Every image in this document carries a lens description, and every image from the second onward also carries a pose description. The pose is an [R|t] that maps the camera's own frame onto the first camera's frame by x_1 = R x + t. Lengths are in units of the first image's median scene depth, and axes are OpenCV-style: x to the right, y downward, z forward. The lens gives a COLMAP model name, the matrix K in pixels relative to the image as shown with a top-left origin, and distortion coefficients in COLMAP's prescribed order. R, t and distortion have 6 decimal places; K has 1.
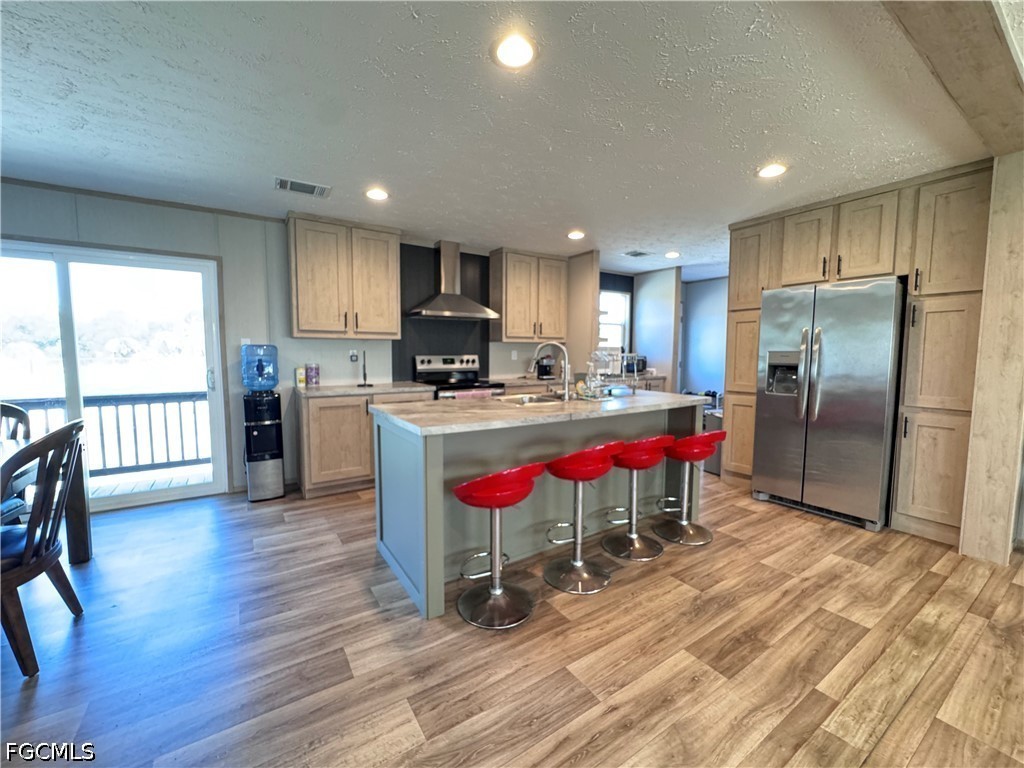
lens RADIAL K [[413.3, 0, 513.4], [0, 413.3, 383.8], [0, 0, 1]] dist [-0.004334, 0.000635]
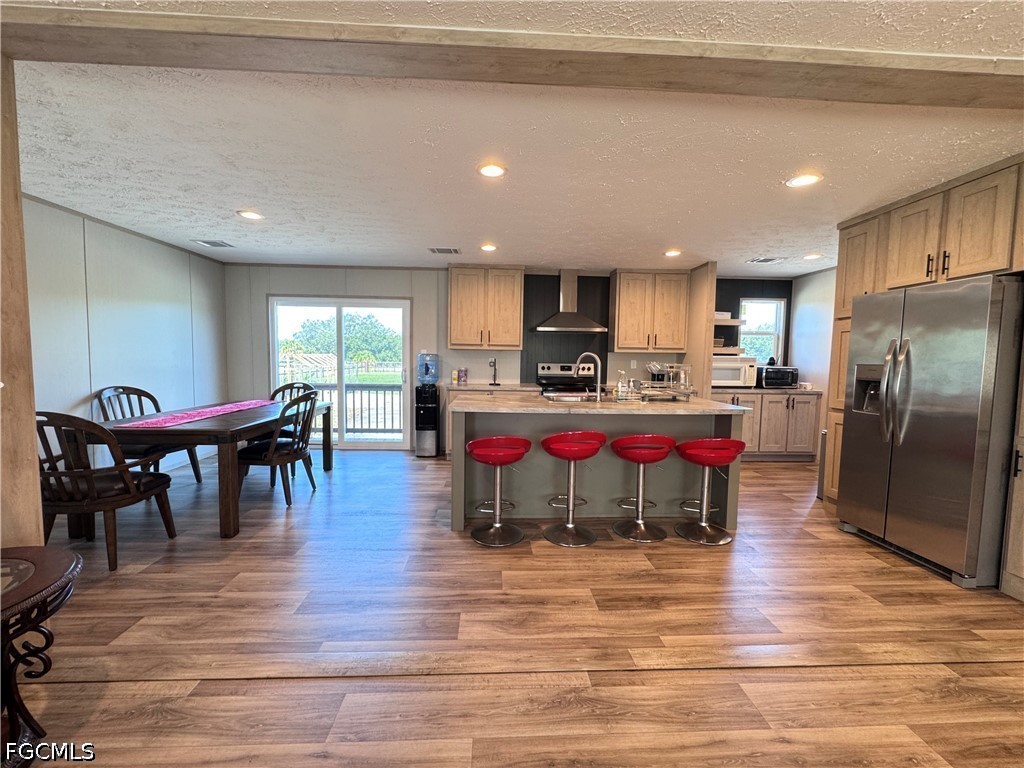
lens RADIAL K [[413.3, 0, 516.4], [0, 413.3, 384.9], [0, 0, 1]] dist [-0.004334, 0.000635]
pose [[0.861336, 0.043848, -0.506140, 0.424931], [-0.053013, 0.998587, -0.003706, 0.007646], [0.505263, 0.030024, 0.862443, -0.134554]]
